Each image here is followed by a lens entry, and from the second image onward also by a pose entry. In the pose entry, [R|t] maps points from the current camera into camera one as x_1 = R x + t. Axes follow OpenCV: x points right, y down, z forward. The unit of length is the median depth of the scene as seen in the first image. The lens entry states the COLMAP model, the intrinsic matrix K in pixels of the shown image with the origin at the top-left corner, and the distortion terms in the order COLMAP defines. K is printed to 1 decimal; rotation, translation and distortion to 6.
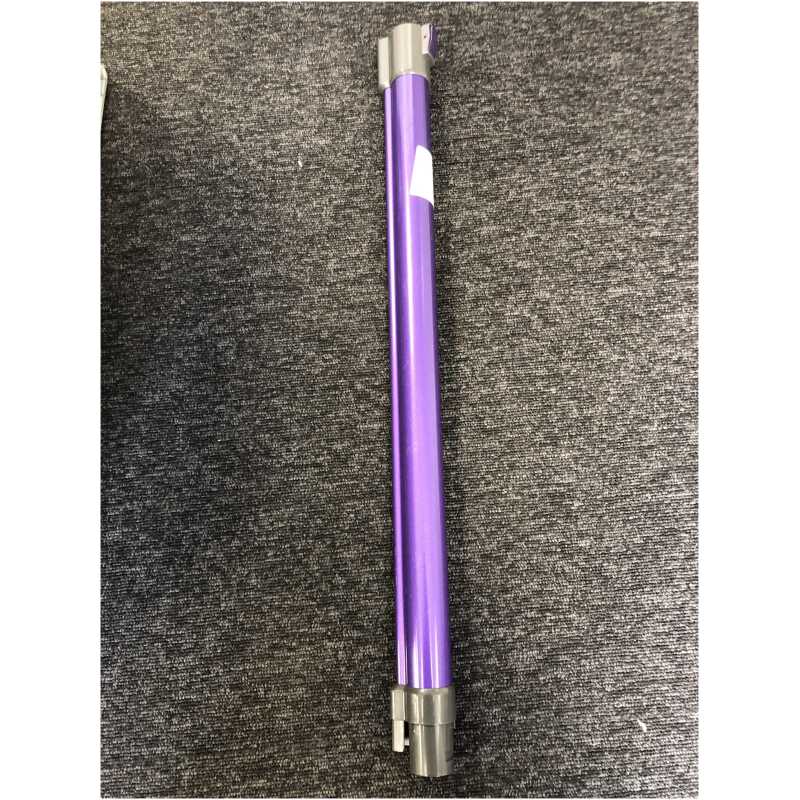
lens RADIAL K [[729.8, 0, 398.6], [0, 729.8, 397.5], [0, 0, 1]] dist [-0.005130, 0.006760]
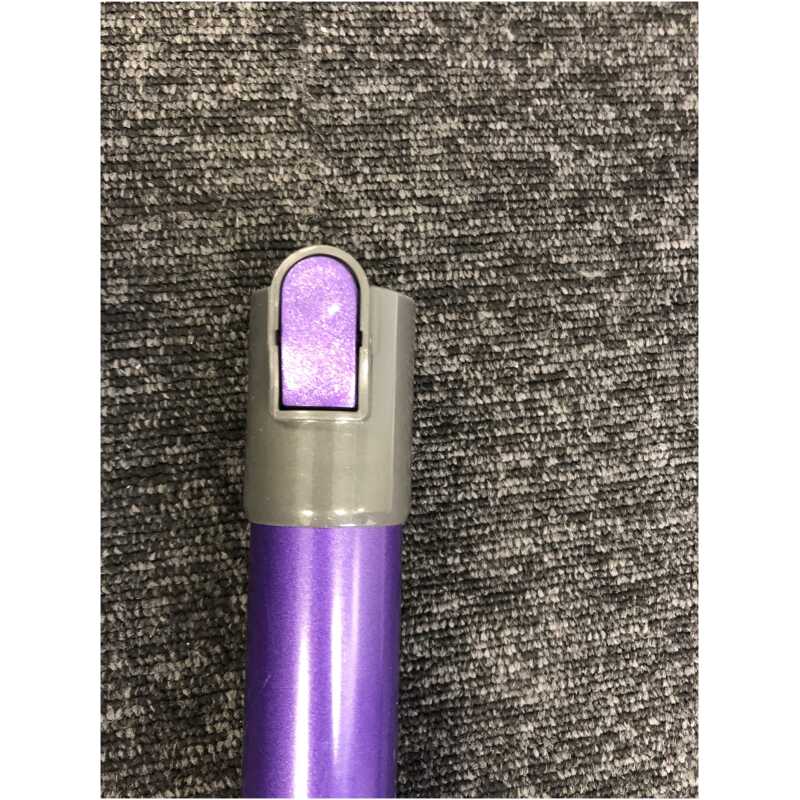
lens RADIAL K [[729.8, 0, 402.0], [0, 729.8, 404.1], [0, 0, 1]] dist [-0.005130, 0.006760]
pose [[0.982696, -0.005359, 0.185150, -0.040529], [-0.020013, 0.990658, 0.134895, -0.083137], [-0.184143, -0.136266, 0.973408, 0.668858]]
